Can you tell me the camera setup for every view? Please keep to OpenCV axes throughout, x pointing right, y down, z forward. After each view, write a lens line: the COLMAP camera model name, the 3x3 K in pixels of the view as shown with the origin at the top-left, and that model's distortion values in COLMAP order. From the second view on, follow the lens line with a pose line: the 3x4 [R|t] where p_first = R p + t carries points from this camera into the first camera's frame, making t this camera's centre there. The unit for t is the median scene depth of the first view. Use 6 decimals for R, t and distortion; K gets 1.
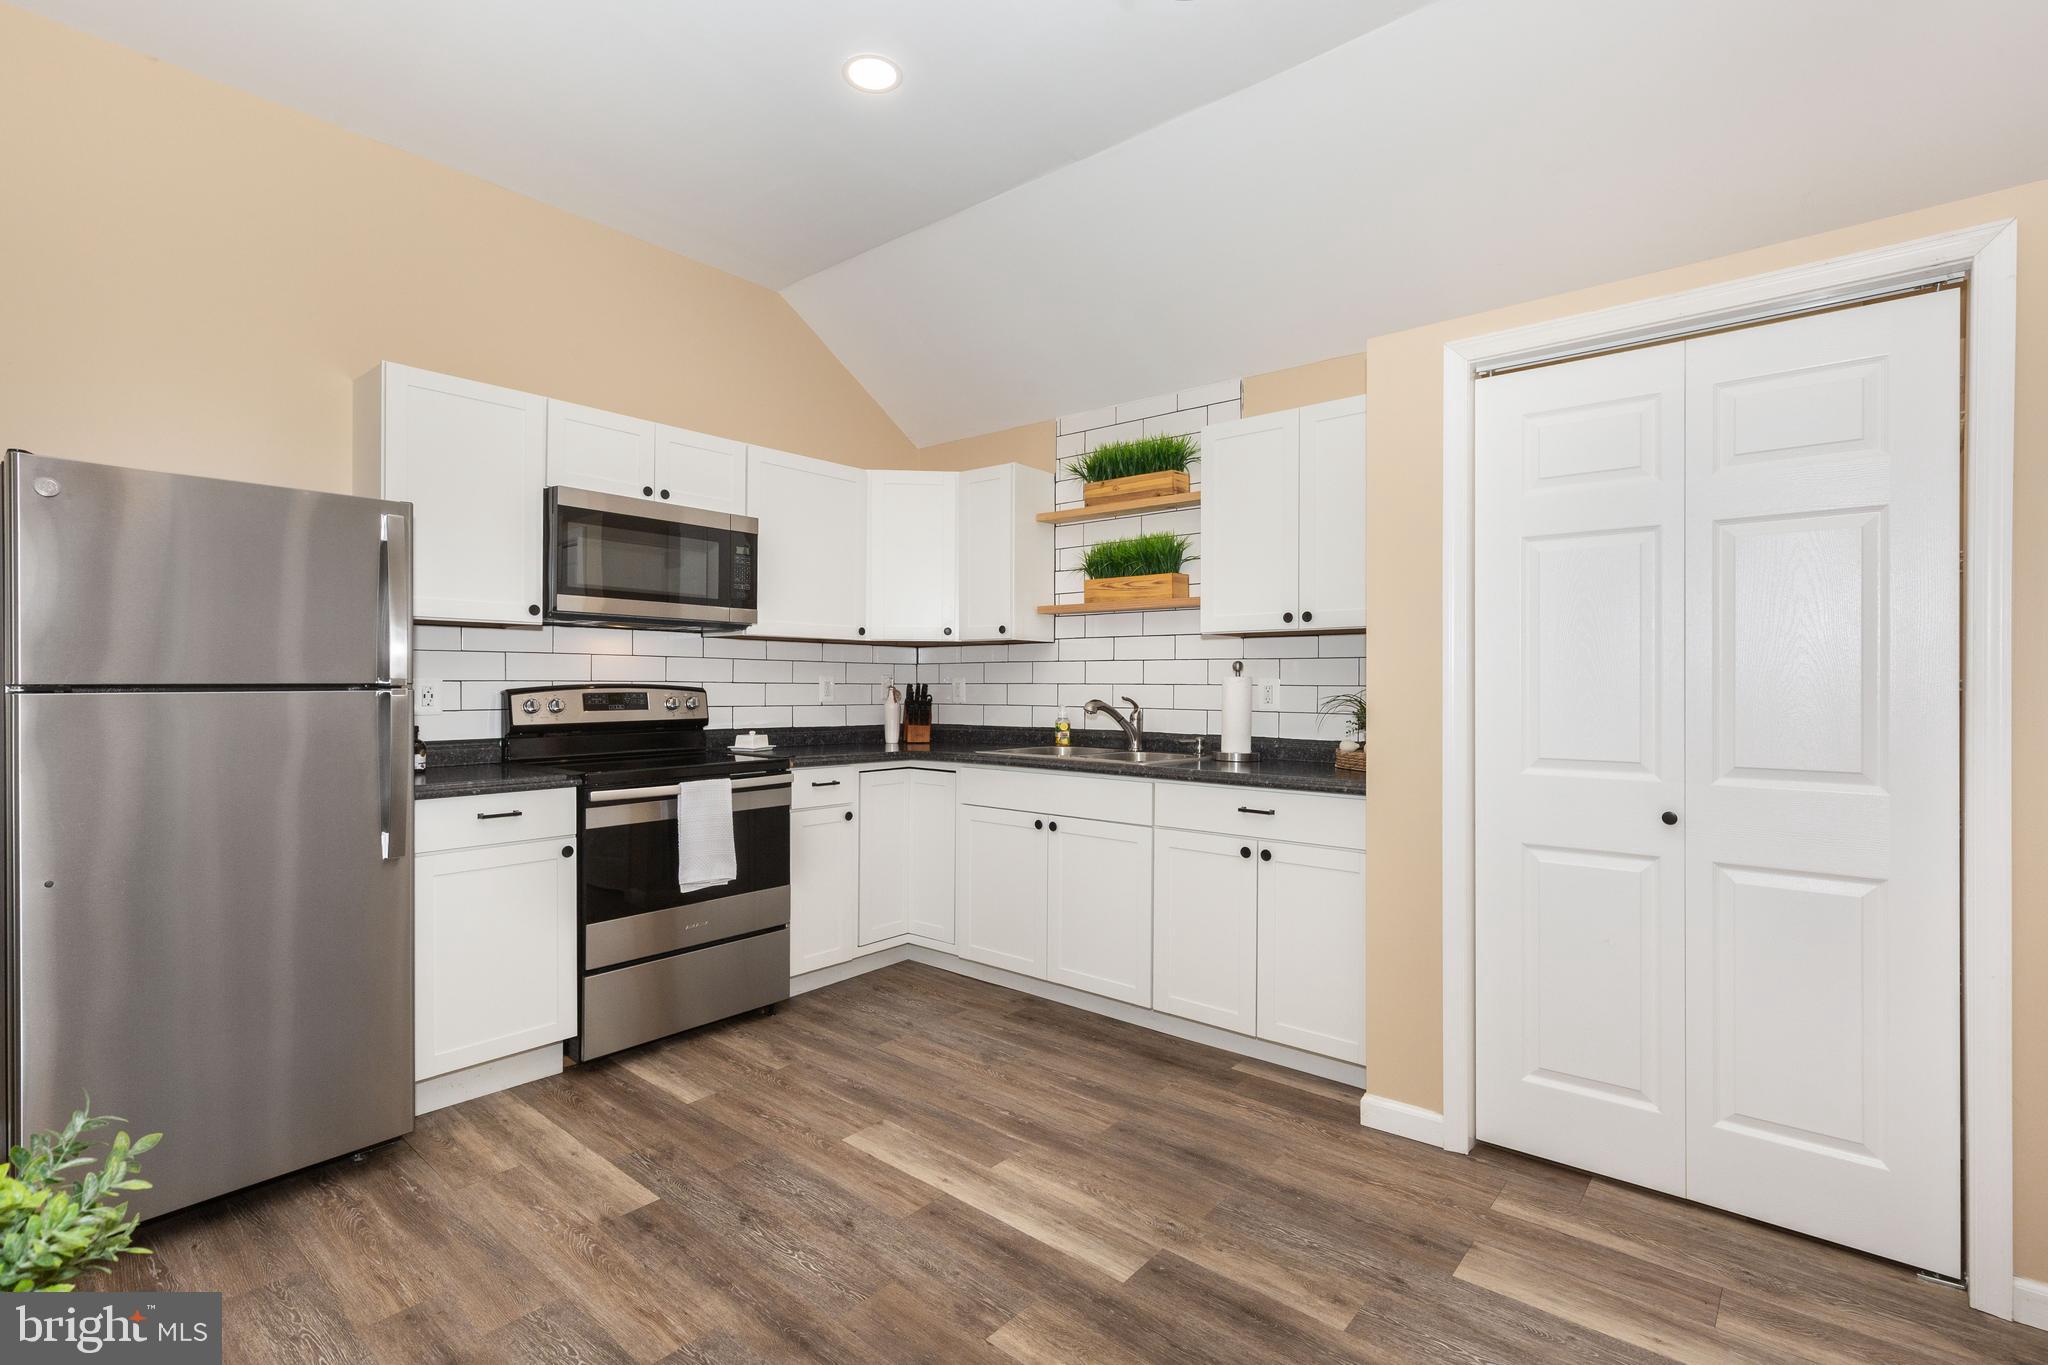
lens RADIAL K [[931.8, 0, 1081.2], [0, 931.8, 686.8], [0, 0, 1]] dist [0.005483, -0.000639]
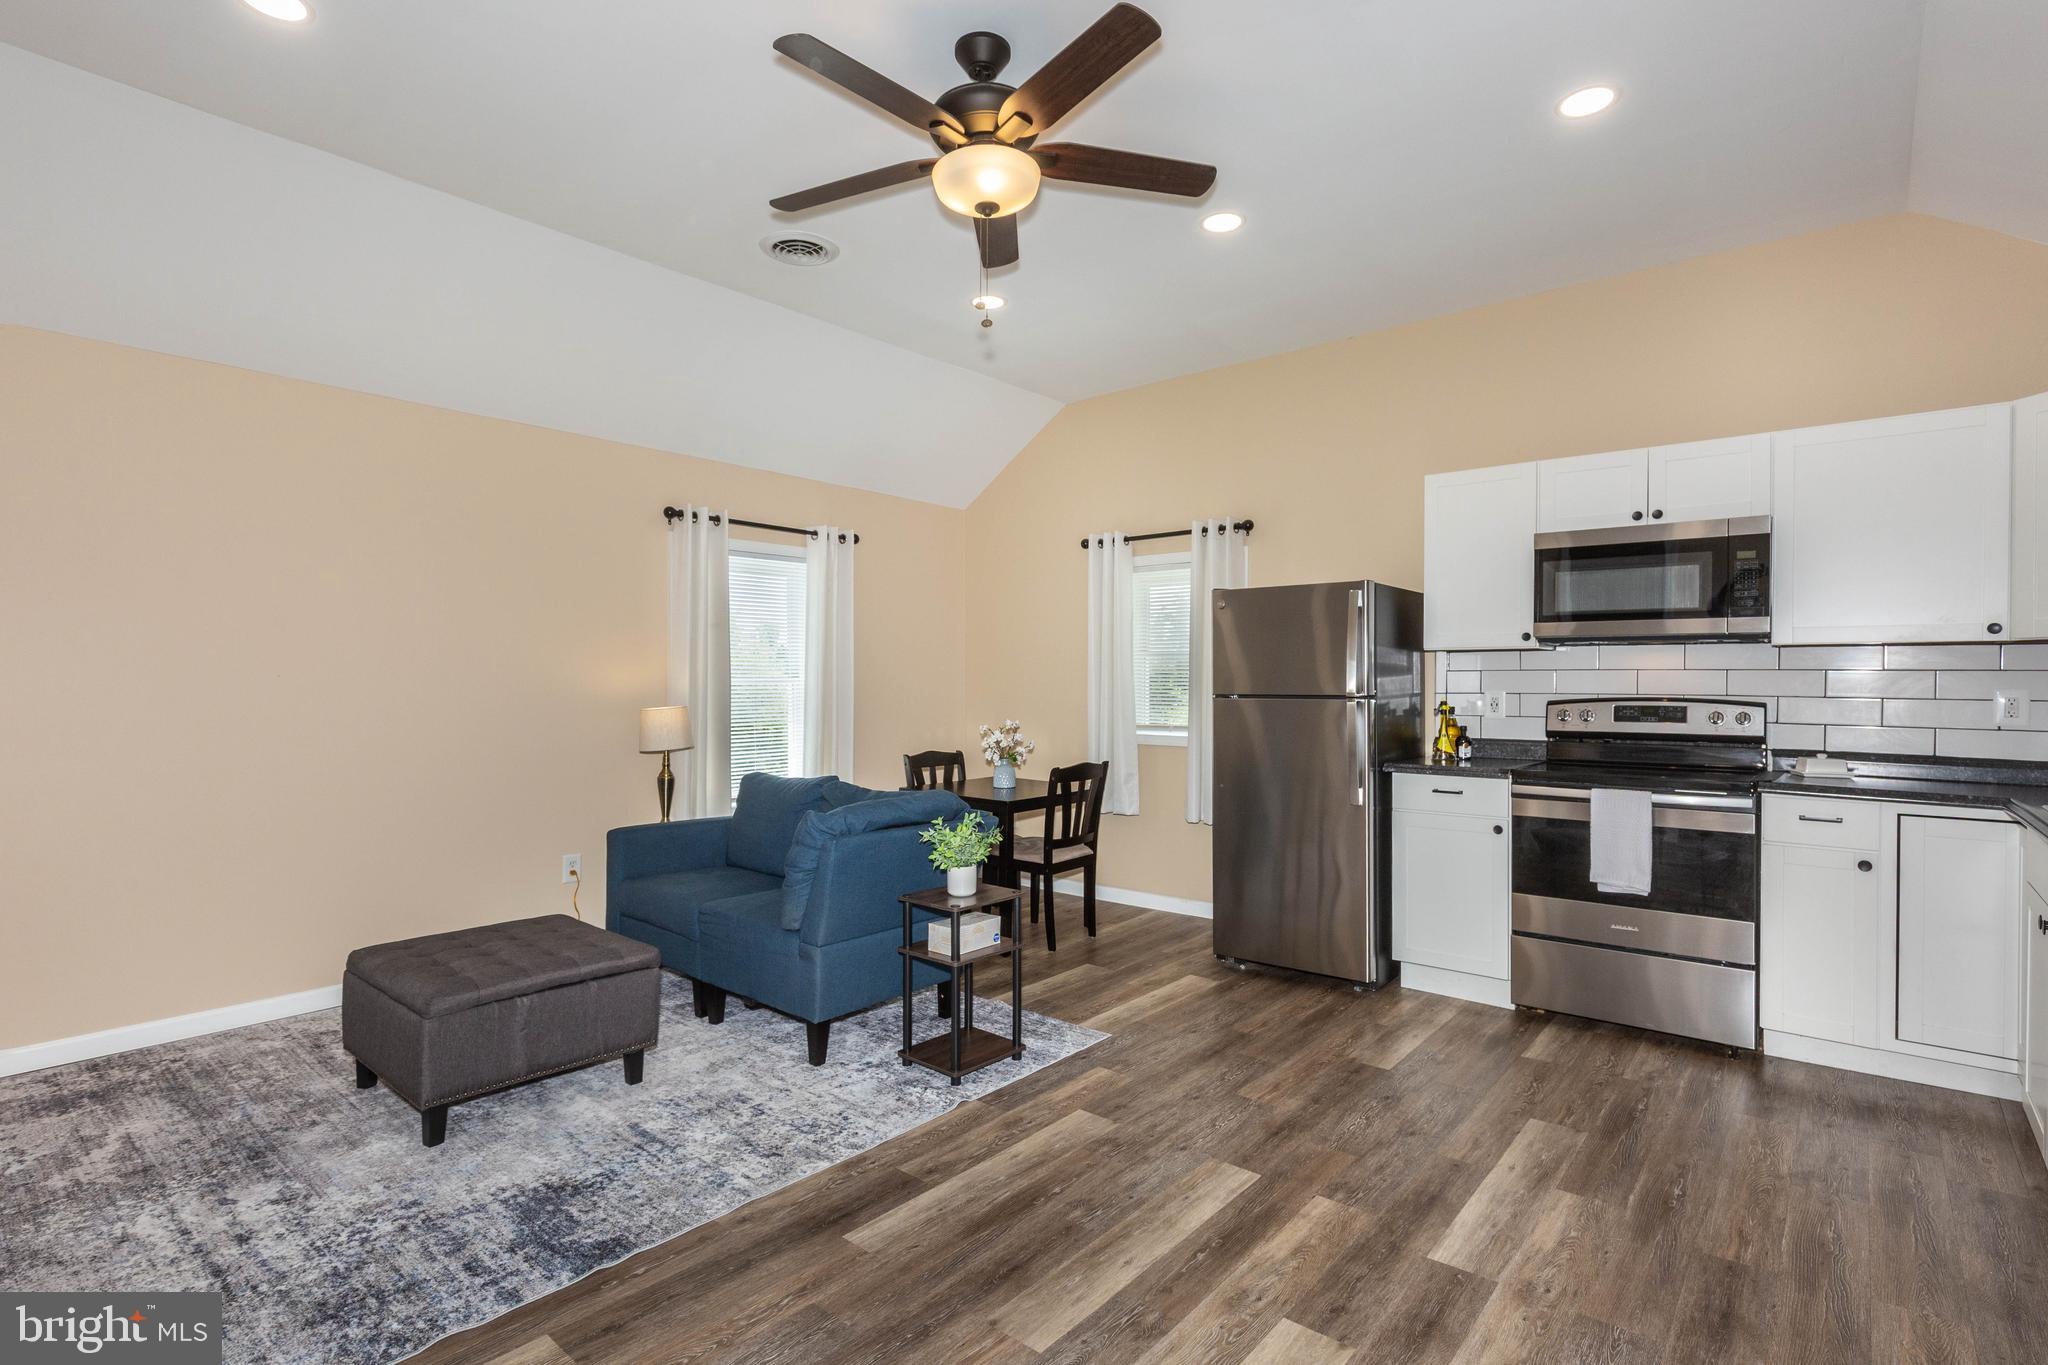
lens RADIAL K [[987.2, 0, 964.4], [0, 987.2, 682.2], [0, 0, 1]] dist [0.003620, 0.000278]
pose [[-0.060532, -0.004803, -0.998155, 0.778970], [-0.007653, 0.999961, -0.004348, -0.011083], [0.998137, 0.007376, -0.060567, 0.338055]]
